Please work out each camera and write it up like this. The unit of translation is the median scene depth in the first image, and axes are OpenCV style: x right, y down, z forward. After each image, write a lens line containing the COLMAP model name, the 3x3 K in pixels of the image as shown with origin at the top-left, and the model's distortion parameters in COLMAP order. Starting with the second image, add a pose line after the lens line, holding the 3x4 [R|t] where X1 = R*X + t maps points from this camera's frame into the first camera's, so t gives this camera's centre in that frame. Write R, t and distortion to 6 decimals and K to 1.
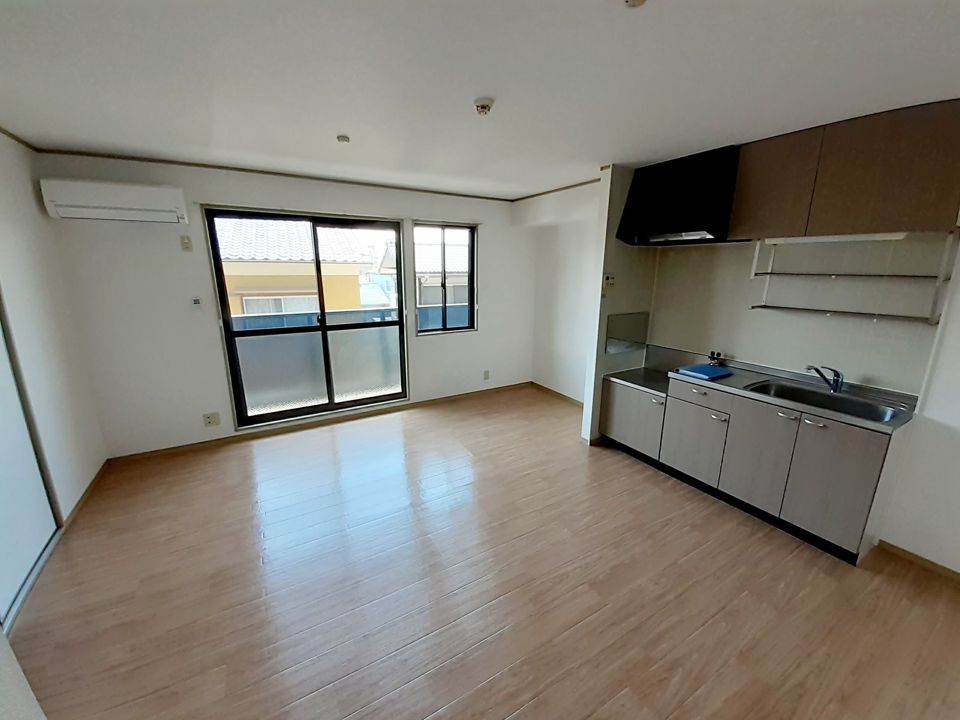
lens RADIAL K [[385.4, 0, 475.1], [0, 385.4, 359.3], [0, 0, 1]] dist [-0.013399, -0.003380]
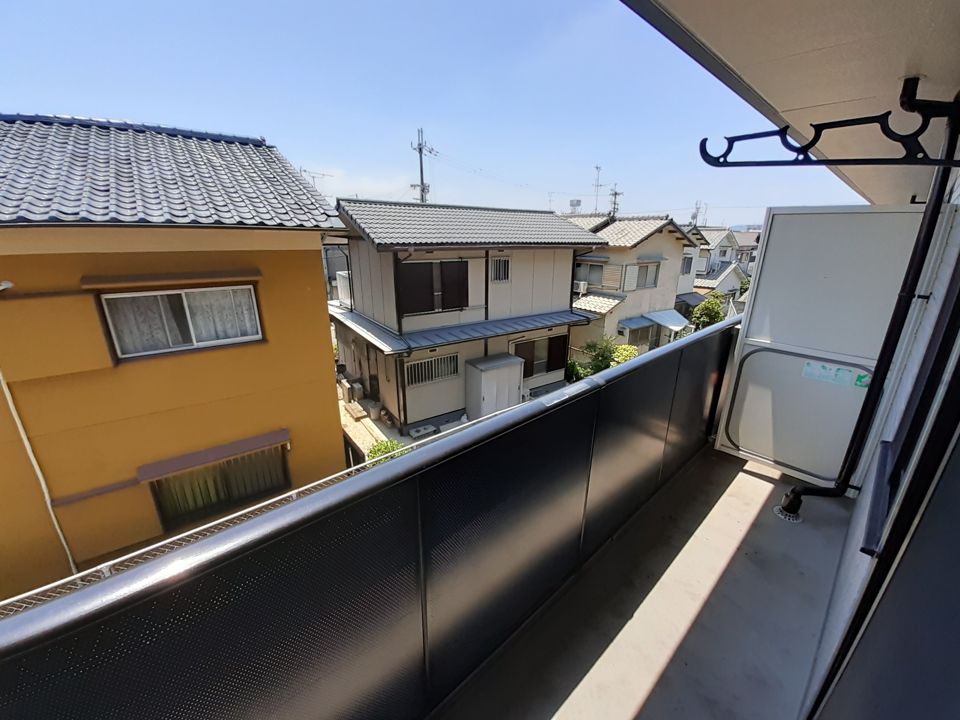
lens RADIAL K [[385.4, 0, 476.3], [0, 385.4, 359.0], [0, 0, 1]] dist [-0.013399, -0.003380]
pose [[0.979035, -0.054573, 0.196248, -0.211041], [0.038604, 0.995693, 0.084295, -0.099323], [-0.200003, -0.074952, 0.976924, 0.386710]]
